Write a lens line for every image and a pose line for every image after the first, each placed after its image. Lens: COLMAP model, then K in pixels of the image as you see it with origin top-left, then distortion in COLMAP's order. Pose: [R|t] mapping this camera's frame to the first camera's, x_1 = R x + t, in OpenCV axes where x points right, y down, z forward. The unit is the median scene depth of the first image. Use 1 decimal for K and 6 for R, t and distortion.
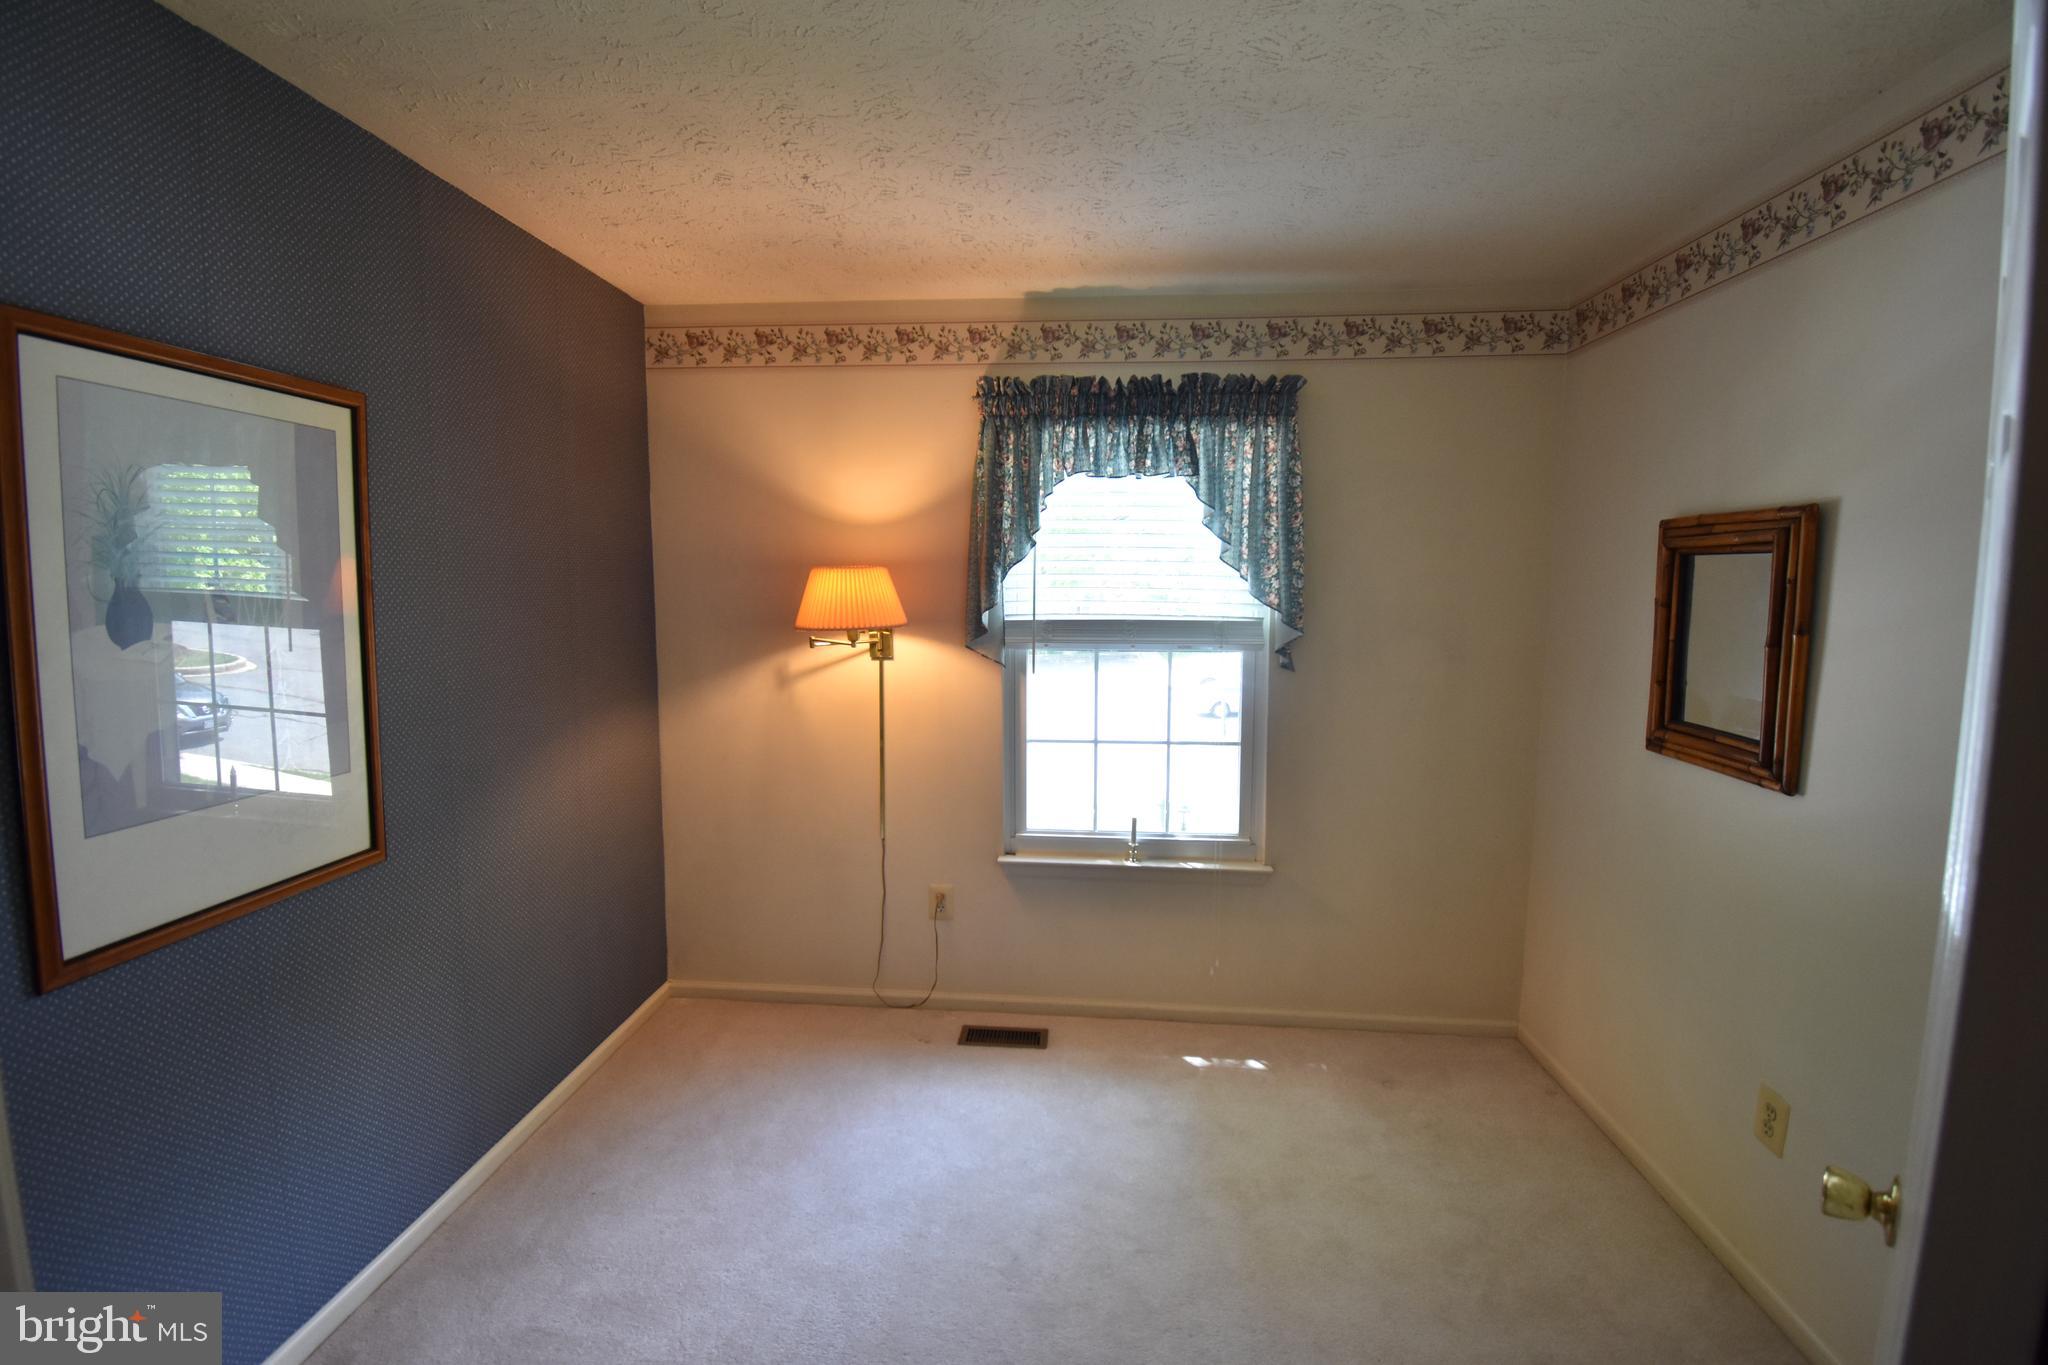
lens RADIAL K [[906.7, 0, 1024.3], [0, 906.7, 696.1], [0, 0, 1]] dist [0.008892, -0.022173]
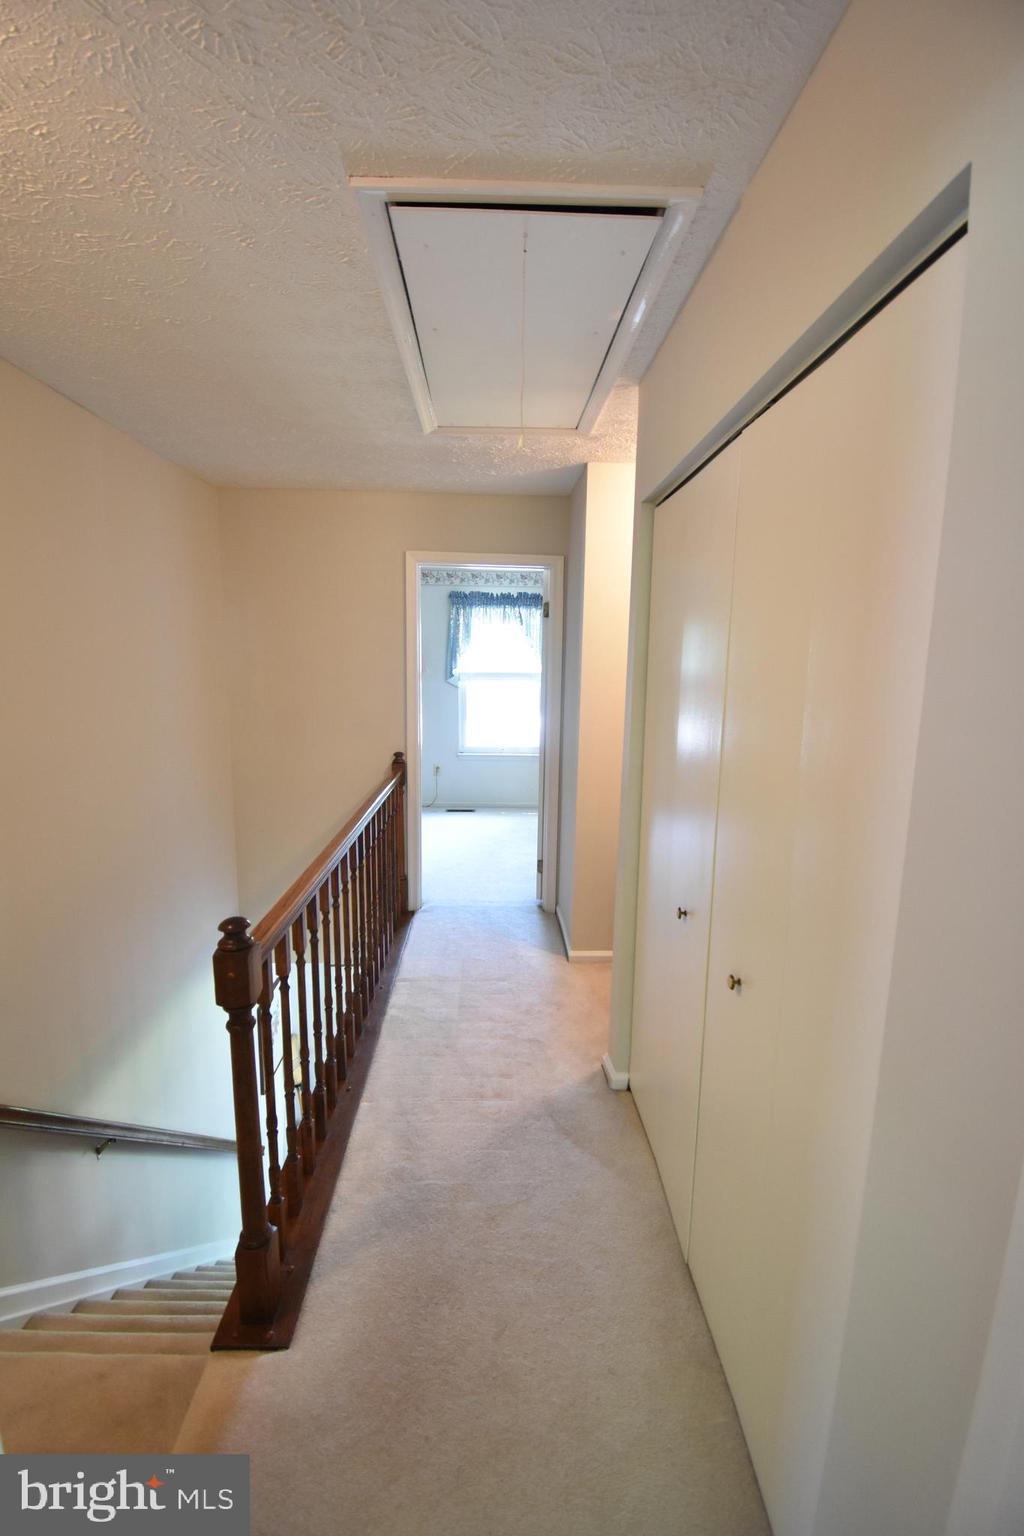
lens RADIAL K [[680.1, 0, 510.6], [0, 680.1, 765.5], [0, 0, 1]] dist [0.008892, -0.022173]
pose [[0.993634, -0.009979, 0.112213, -0.119903], [0.005447, 0.999160, 0.040622, 0.149791], [-0.112524, -0.039752, 0.992854, -1.376354]]
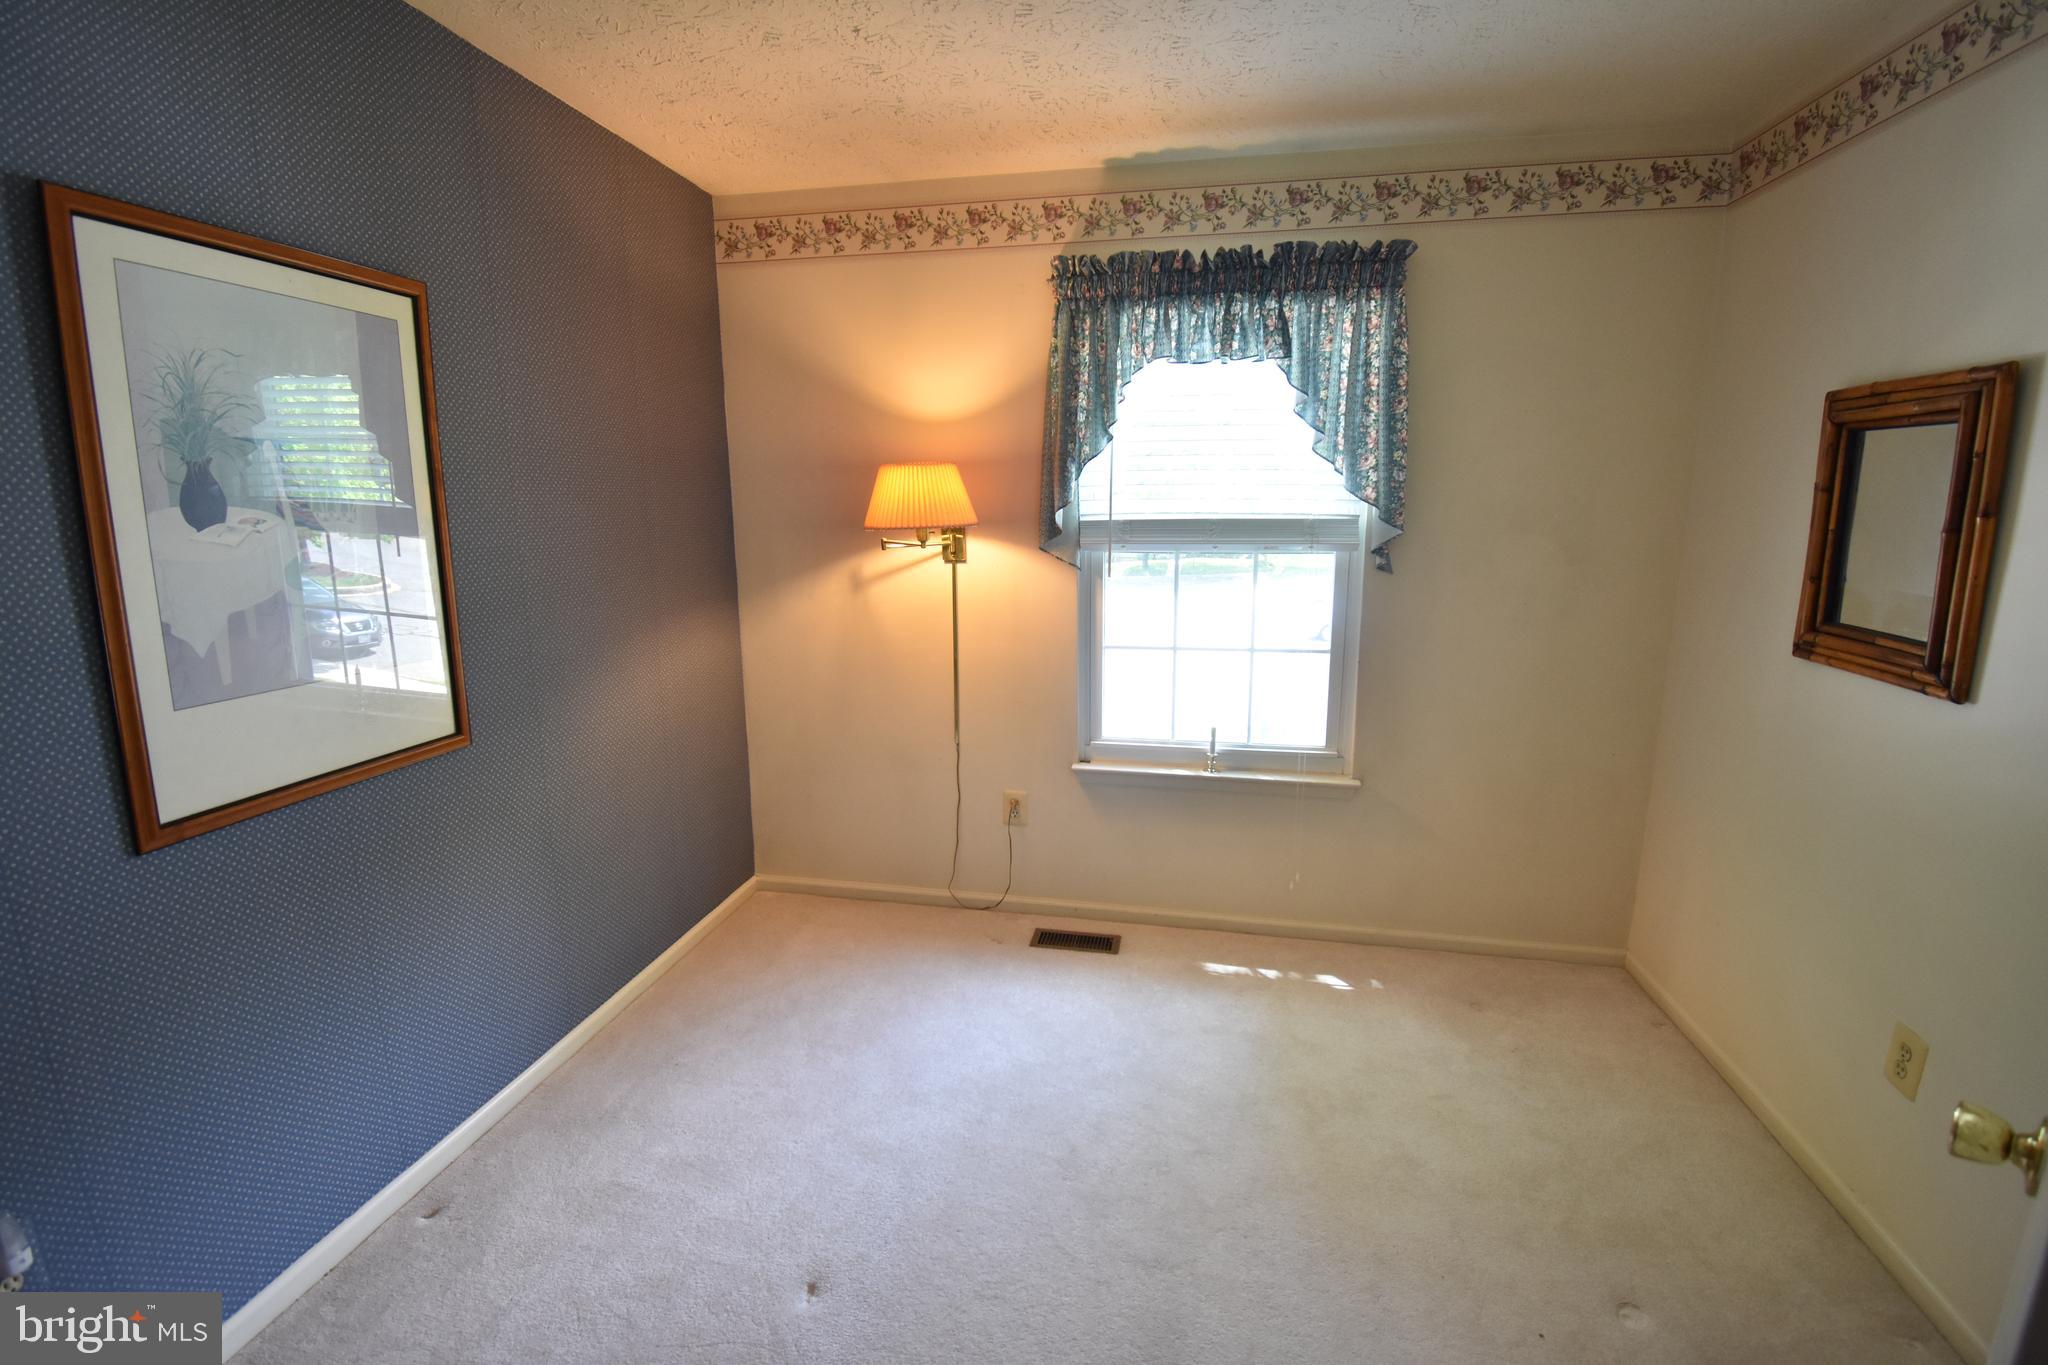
lens RADIAL K [[906.7, 0, 1013.5], [0, 906.7, 696.6], [0, 0, 1]] dist [0.008892, -0.022173]
pose [[0.993188, 0.012784, -0.115816, 0.024486], [-0.002468, 0.996048, 0.088779, 0.019258], [0.116493, -0.087888, 0.989295, 0.025963]]
